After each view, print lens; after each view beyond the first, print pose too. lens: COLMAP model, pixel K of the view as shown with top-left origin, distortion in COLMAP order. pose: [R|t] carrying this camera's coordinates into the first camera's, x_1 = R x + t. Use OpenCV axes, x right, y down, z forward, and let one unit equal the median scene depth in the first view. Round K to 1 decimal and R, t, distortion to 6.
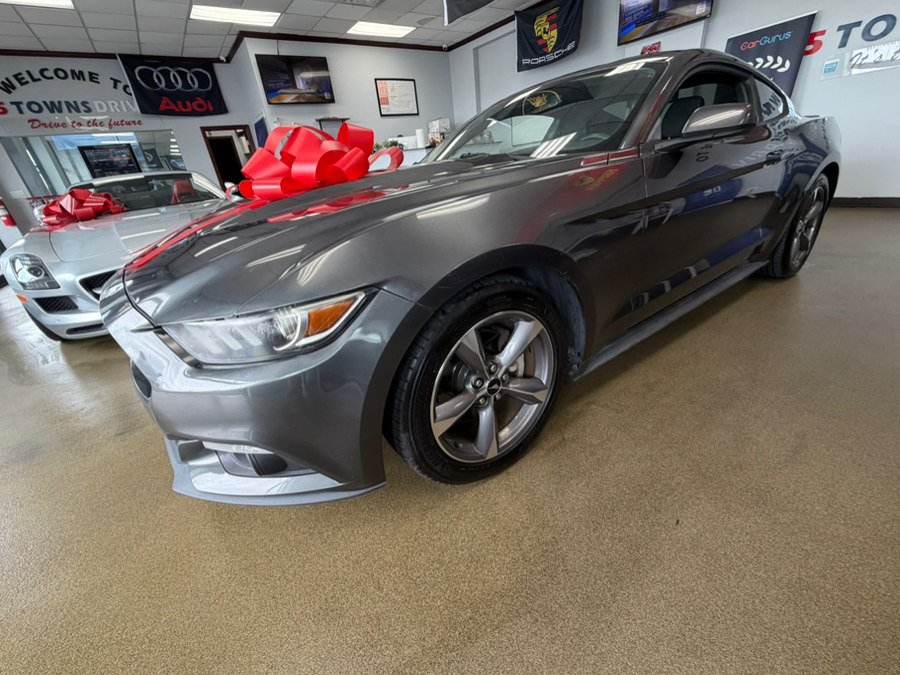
lens RADIAL K [[372.5, 0, 454.6], [0, 372.5, 338.7], [0, 0, 1]] dist [0.004053, -0.000844]
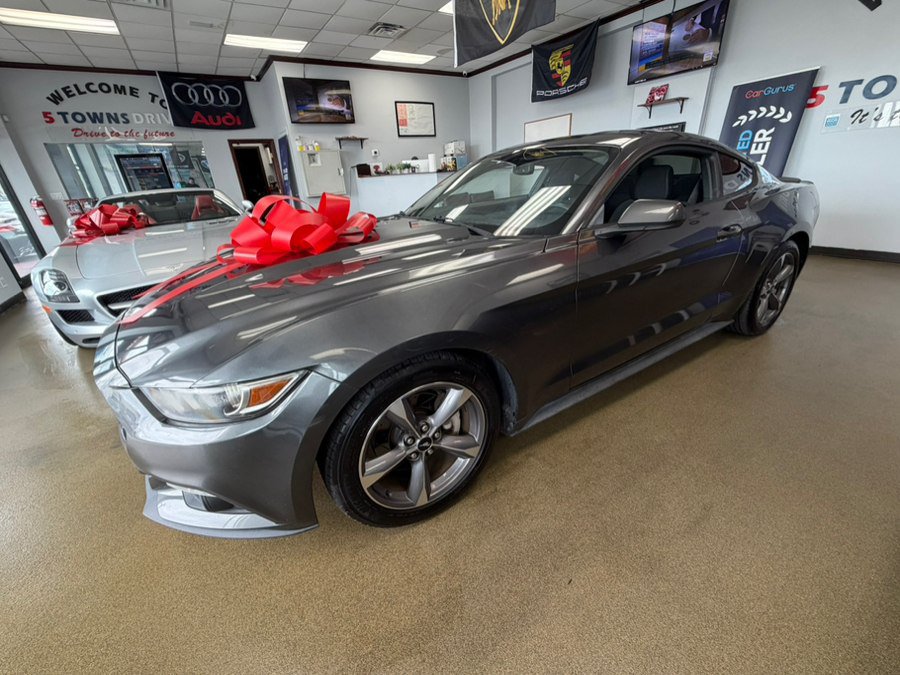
lens RADIAL K [[372.5, 0, 453.9], [0, 372.5, 338.8], [0, 0, 1]] dist [0.004053, -0.000844]
pose [[0.997044, 0.066873, -0.037838, 0.066525], [-0.067559, 0.997568, -0.017154, -0.055119], [0.036599, 0.019660, 0.999137, -0.043355]]
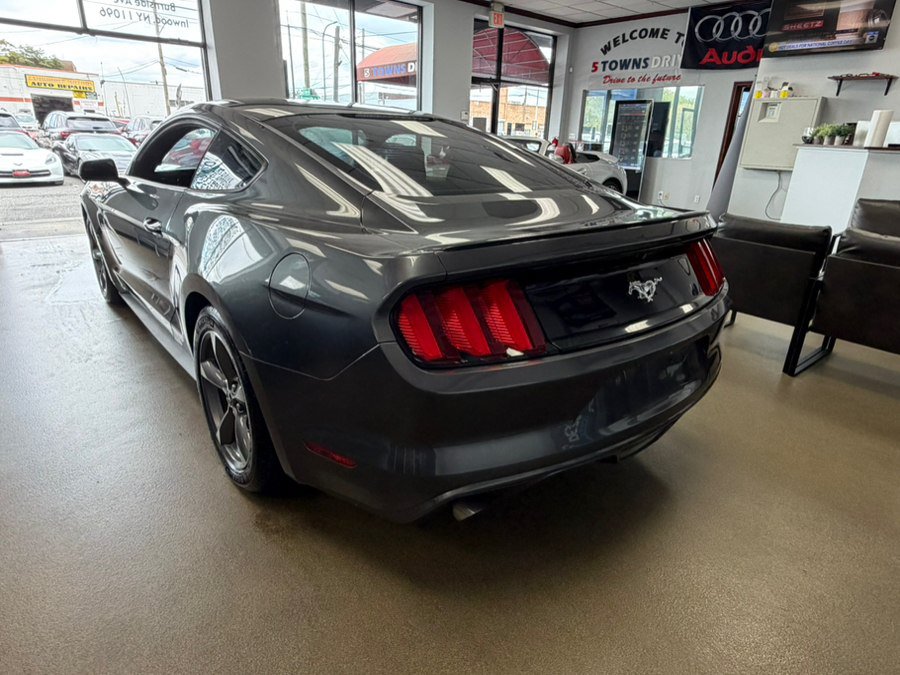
lens RADIAL K [[539.2, 0, 427.8], [0, 539.2, 339.3], [0, 0, 1]] dist [0.011623, -0.006695]
pose [[0.038747, 0.456818, -0.888716, 1.057129], [-0.461729, 0.796926, 0.389506, -0.528274], [0.886174, 0.395254, 0.241805, 0.684591]]
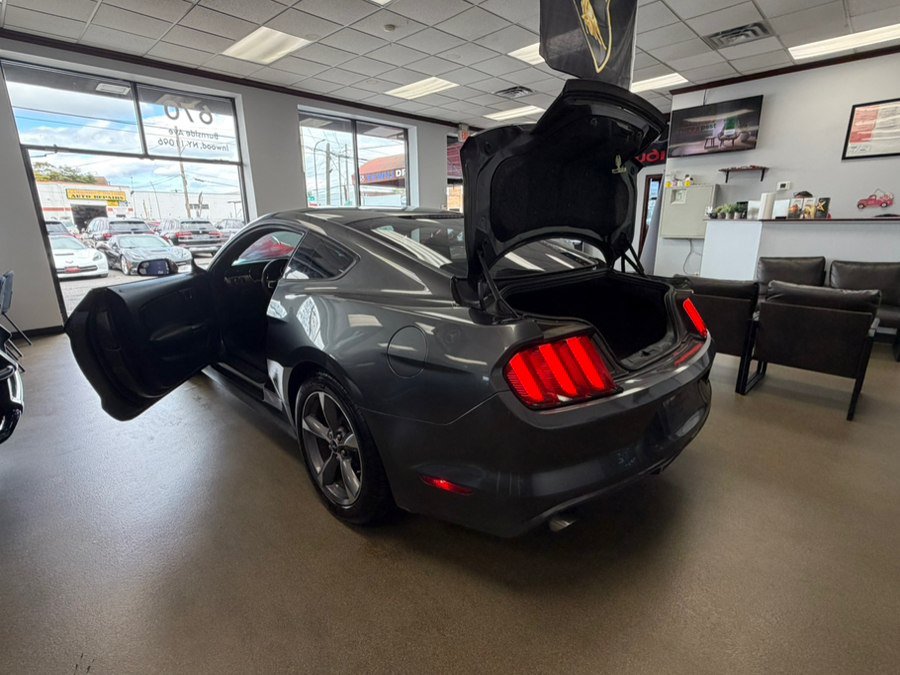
lens RADIAL K [[444.0, 0, 434.8], [0, 444.0, 336.1], [0, 0, 1]] dist [0.004552, -0.001661]
pose [[0.121430, 0.353441, -0.927542, 1.065723], [-0.428335, 0.861632, 0.272250, -0.496703], [0.895424, 0.364239, 0.256019, 0.591303]]
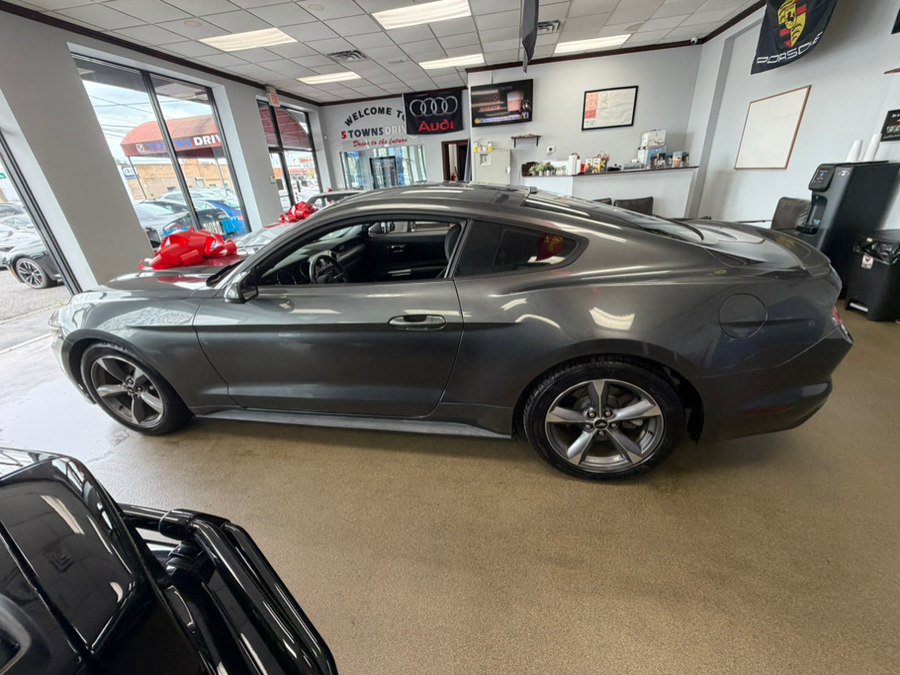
lens RADIAL K [[372.5, 0, 441.9], [0, 372.5, 338.8], [0, 0, 1]] dist [0.004053, -0.000844]
pose [[0.674821, 0.358127, -0.645261, 0.745911], [-0.321143, 0.929737, 0.180159, -0.314359], [0.664442, 0.085646, 0.742416, 0.192794]]
